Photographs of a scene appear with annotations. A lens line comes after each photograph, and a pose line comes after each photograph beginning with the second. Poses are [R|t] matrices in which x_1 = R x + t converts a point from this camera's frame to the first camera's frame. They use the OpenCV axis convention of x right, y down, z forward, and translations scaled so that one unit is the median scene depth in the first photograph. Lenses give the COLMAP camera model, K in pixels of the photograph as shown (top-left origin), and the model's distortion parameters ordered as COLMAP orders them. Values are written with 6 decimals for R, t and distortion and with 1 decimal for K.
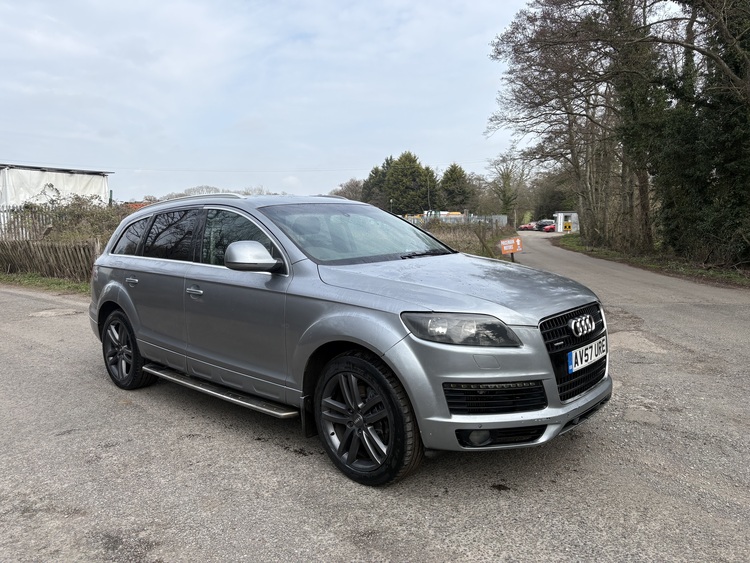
lens RADIAL K [[565.4, 0, 375.2], [0, 565.4, 271.9], [0, 0, 1]] dist [0.073308, -0.076603]
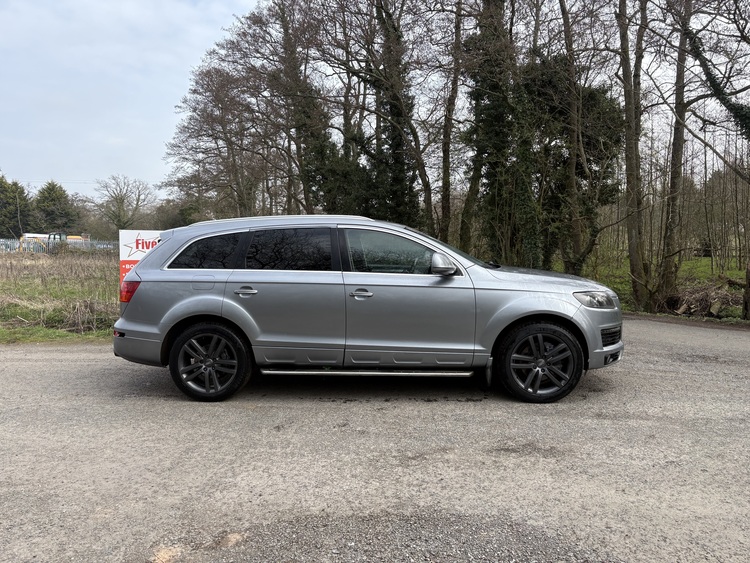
lens RADIAL K [[574.5, 0, 375.0], [0, 574.5, 281.5], [0, 0, 1]] dist [0.021091, 0.002021]
pose [[0.768224, -0.023068, 0.639766, -0.175068], [0.044517, 0.998856, -0.017439, 0.004889], [-0.638632, 0.041877, 0.768372, 0.006385]]
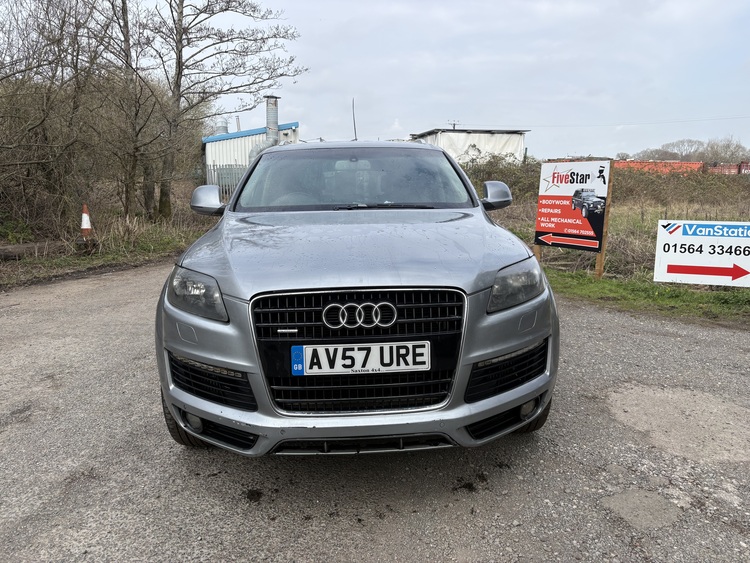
lens RADIAL K [[565.4, 0, 375.2], [0, 565.4, 271.9], [0, 0, 1]] dist [0.073308, -0.076603]
pose [[0.710014, 0.118204, -0.694196, 0.103997], [-0.067870, 0.992708, 0.099617, -0.003041], [0.700910, -0.023615, 0.712859, 0.067394]]
